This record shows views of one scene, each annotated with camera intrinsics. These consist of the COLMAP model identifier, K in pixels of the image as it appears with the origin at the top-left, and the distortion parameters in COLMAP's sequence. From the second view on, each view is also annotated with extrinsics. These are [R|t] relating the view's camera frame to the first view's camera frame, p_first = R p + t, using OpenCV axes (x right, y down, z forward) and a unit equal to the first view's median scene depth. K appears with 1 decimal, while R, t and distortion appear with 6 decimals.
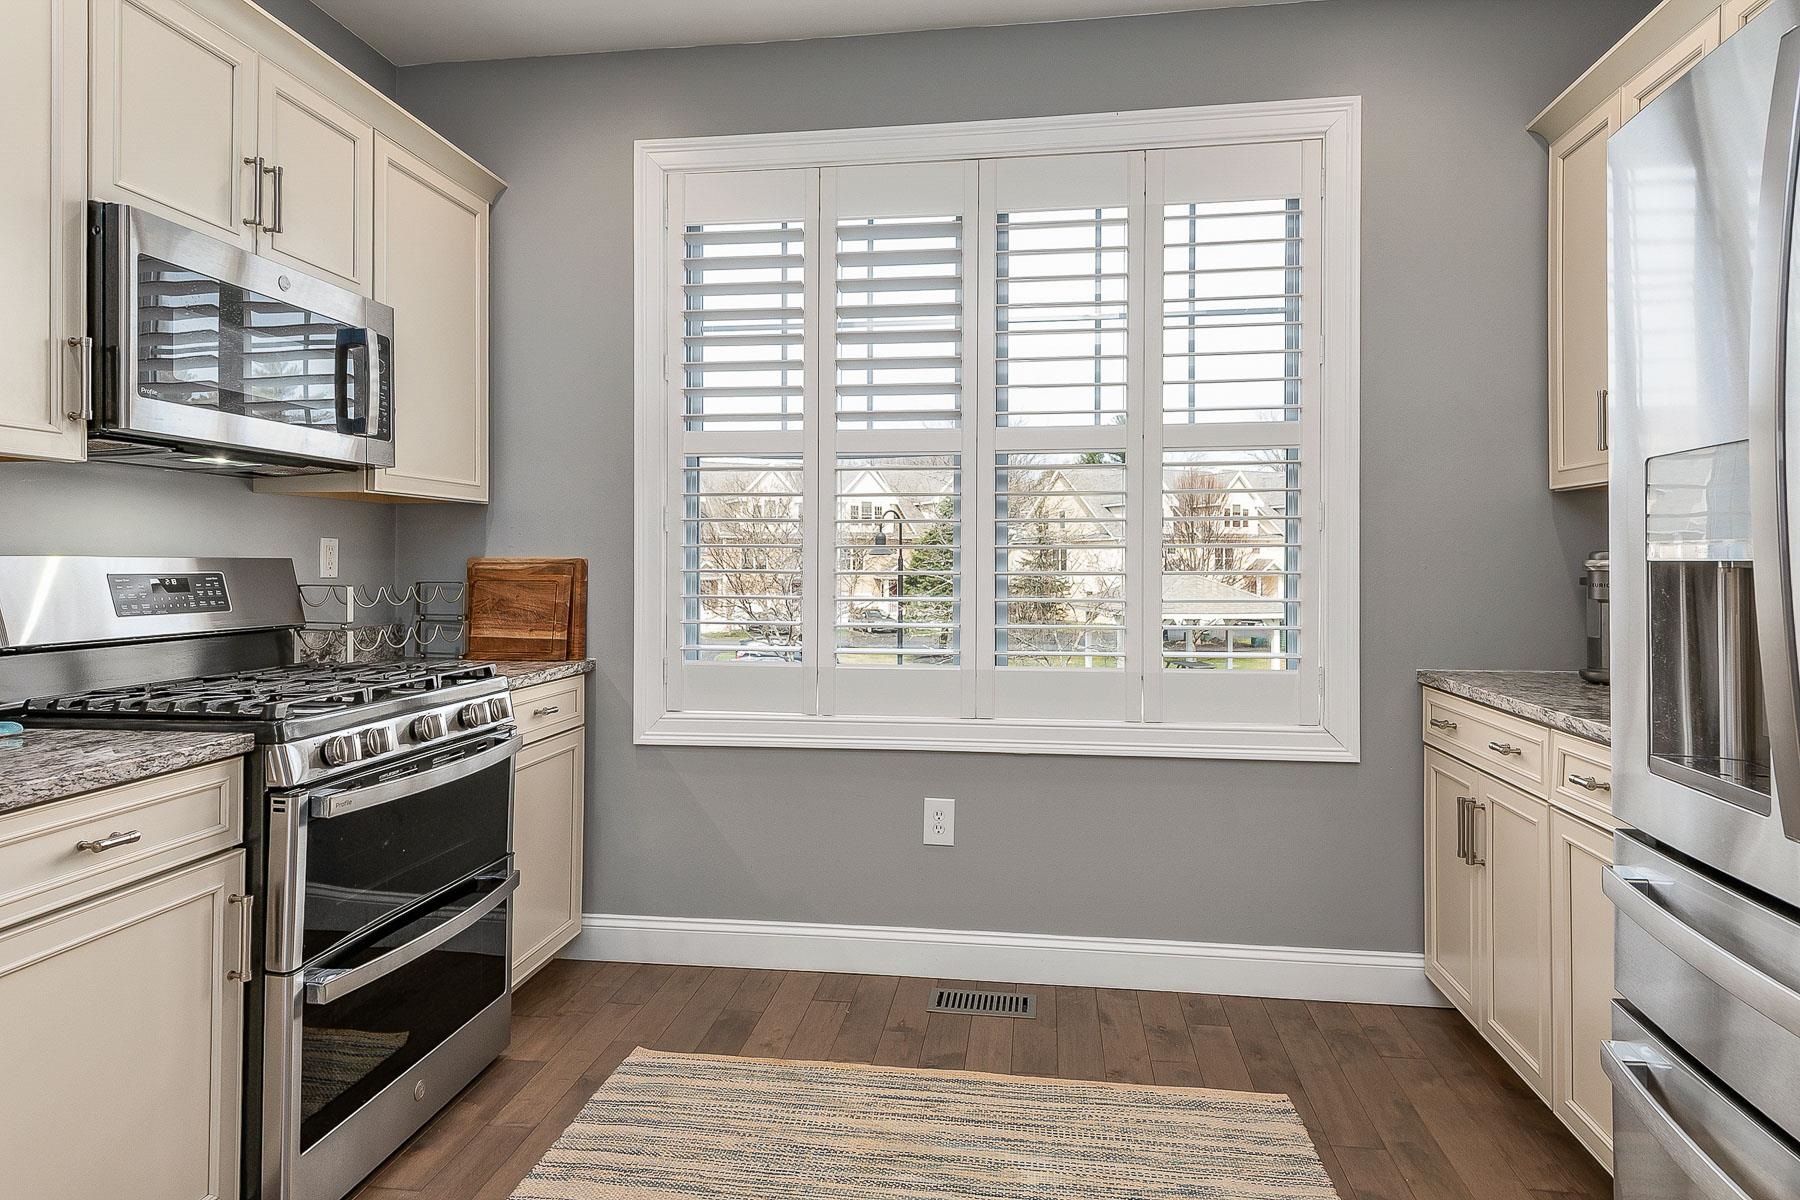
lens RADIAL K [[1078.9, 0, 900.0], [0, 1078.9, 600.0], [0, 0, 1]] dist [0.002966, 0.001175]
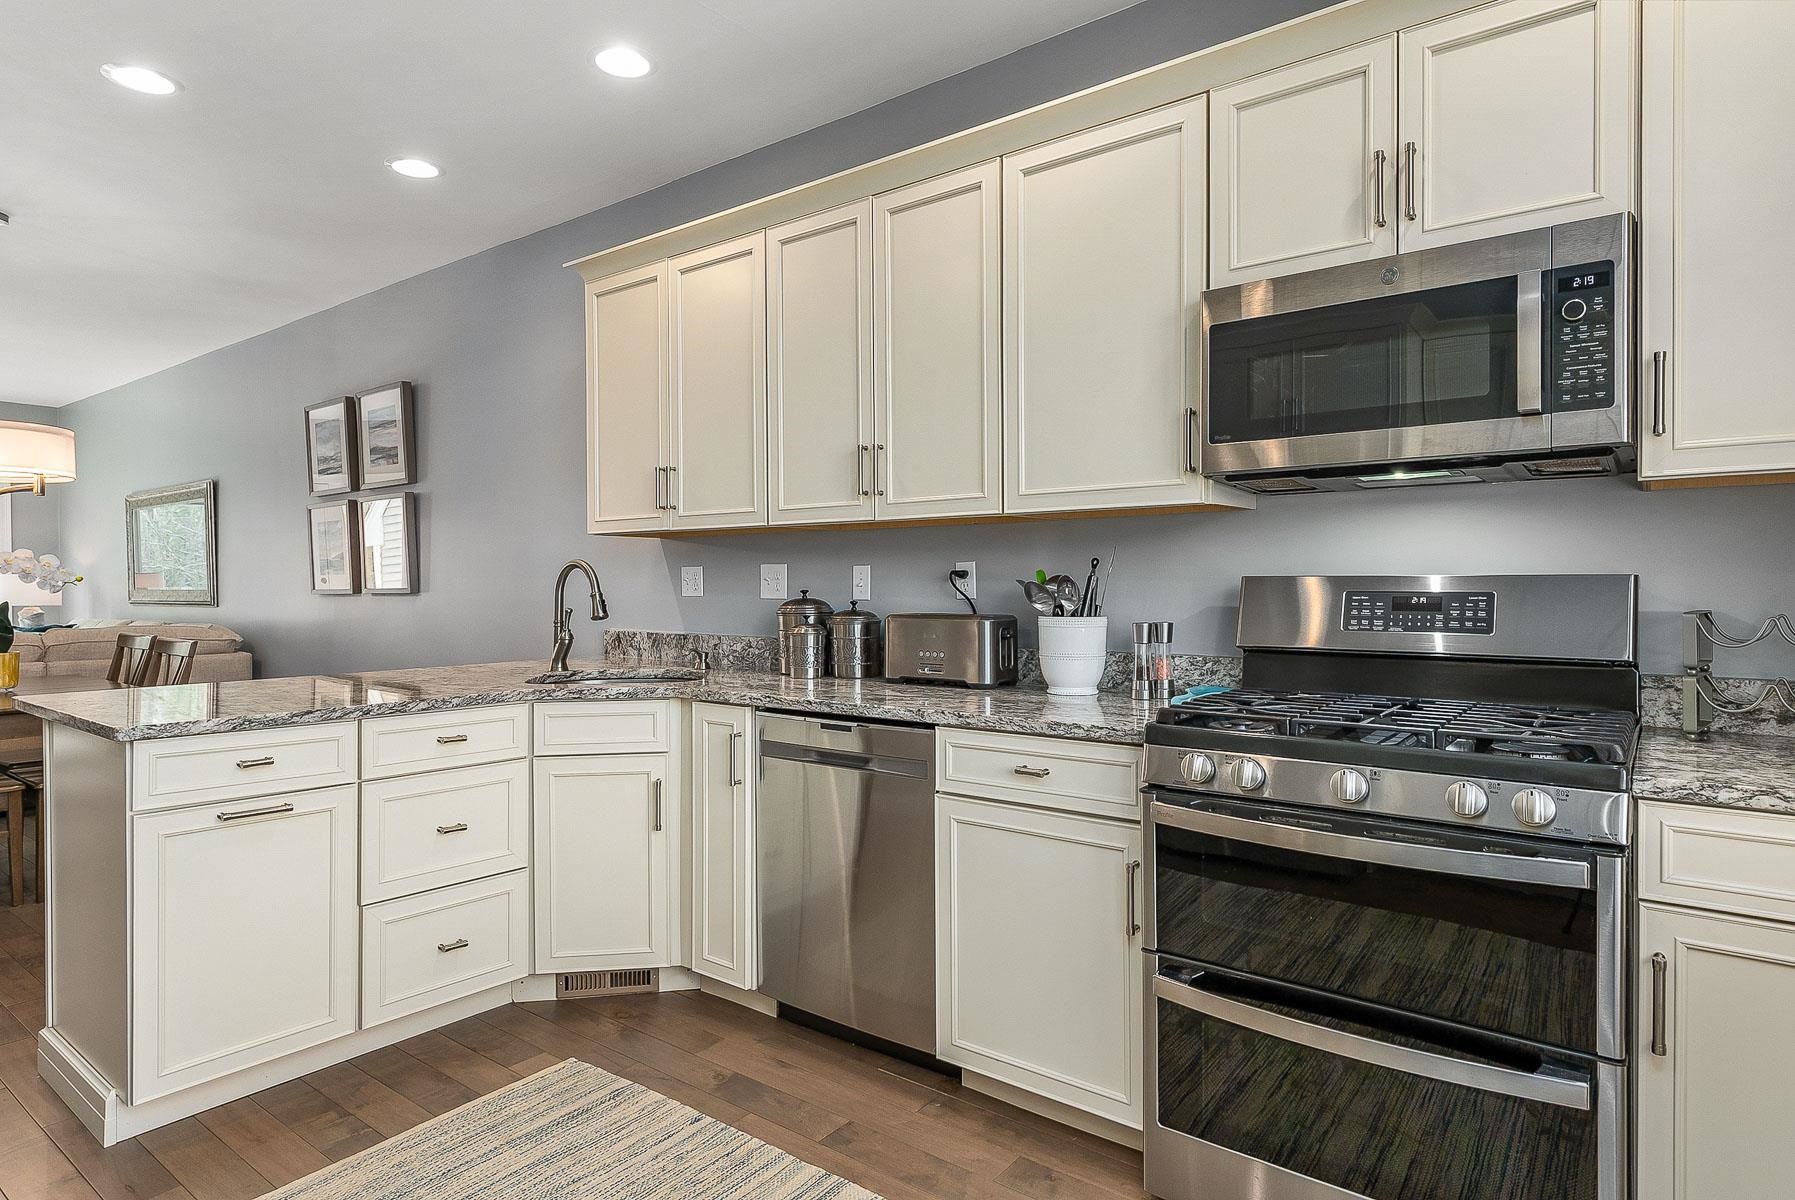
lens RADIAL K [[1075.9, 0, 897.5], [0, 1075.9, 600.0], [0, 0, 1]] dist [0.002966, 0.001175]
pose [[-0.515441, 0.019947, -0.856693, 0.315840], [-0.023791, 0.999011, 0.037574, -0.032126], [0.856595, 0.039748, -0.514457, 0.821419]]
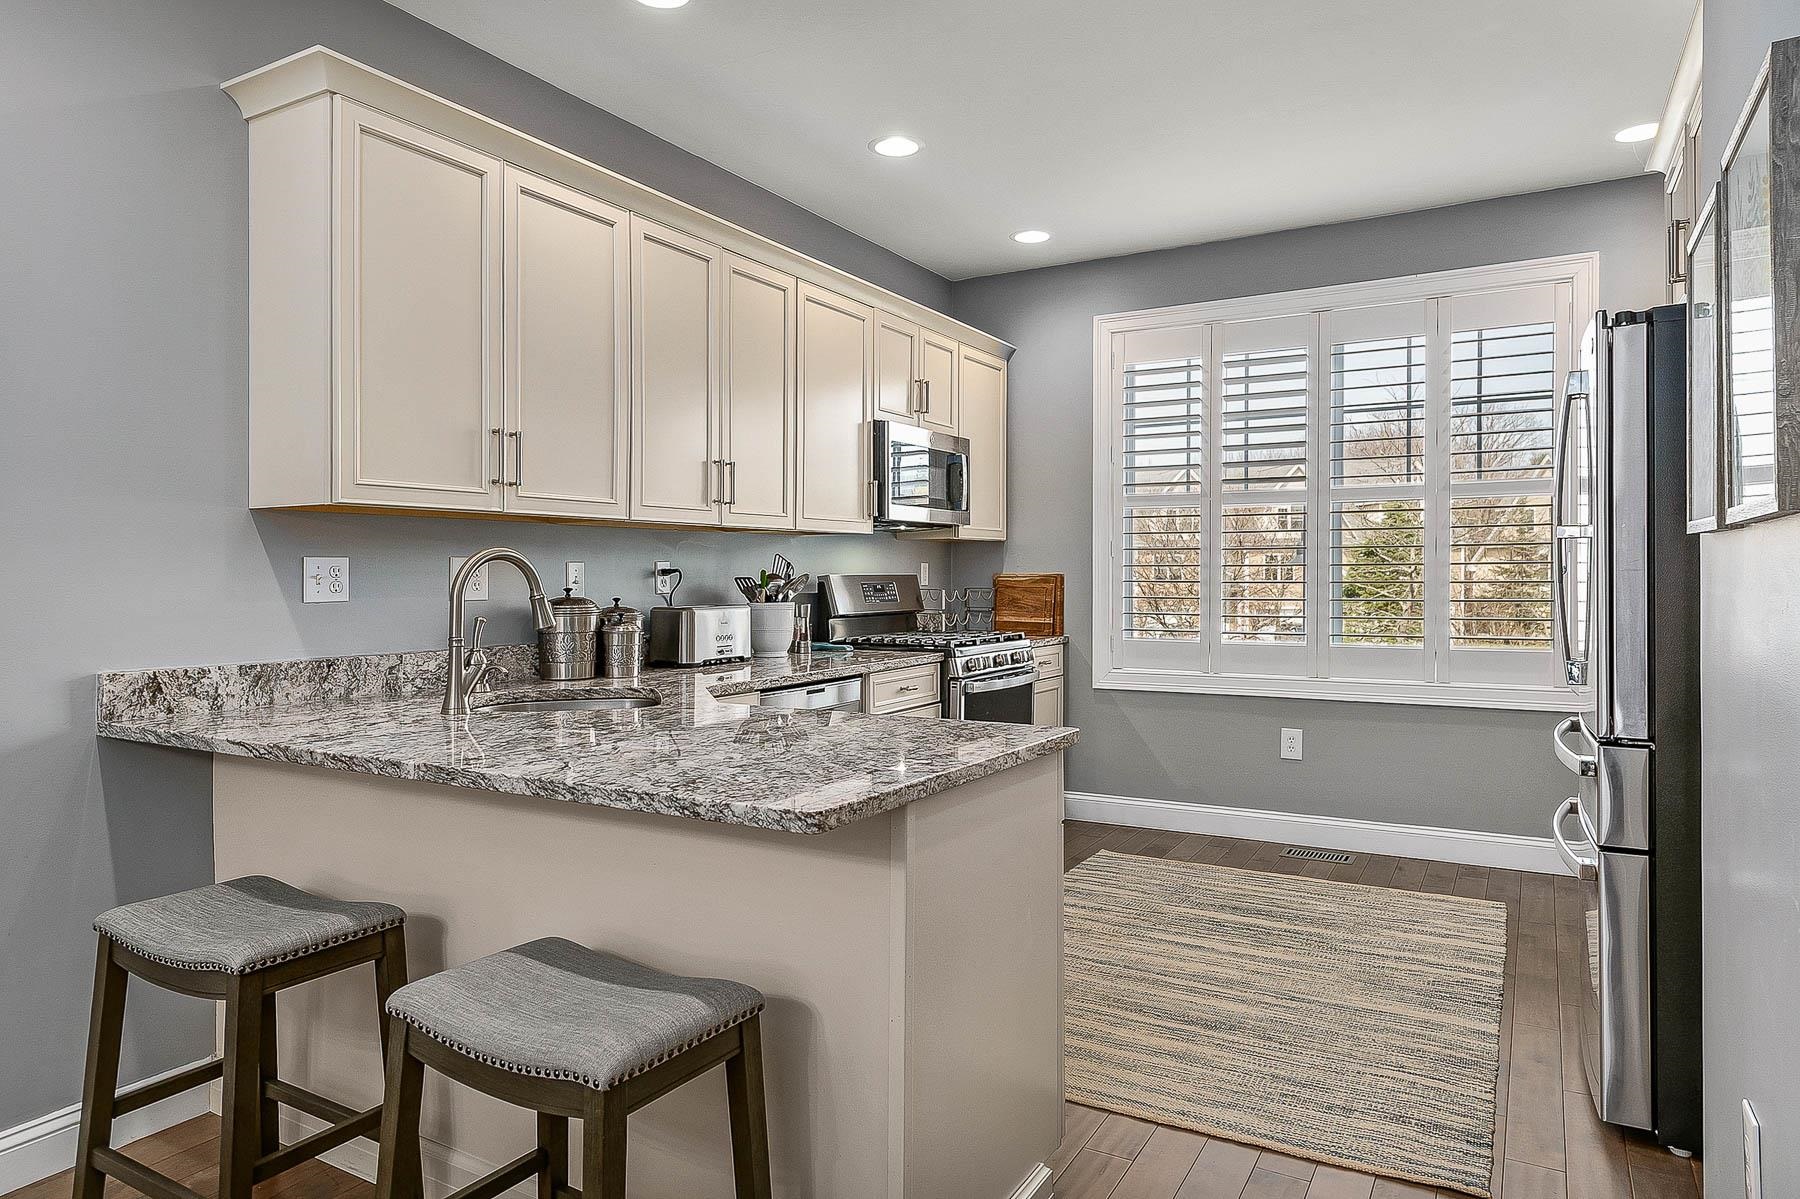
lens RADIAL K [[1087.1, 0, 896.7], [0, 1087.1, 571.6], [0, 0, 1]] dist [0.030231, 0.000666]
pose [[0.929358, -0.002369, -0.369171, 0.088958], [-0.010762, 0.999381, -0.033505, 0.017248], [0.369022, 0.035111, 0.928757, -0.670780]]
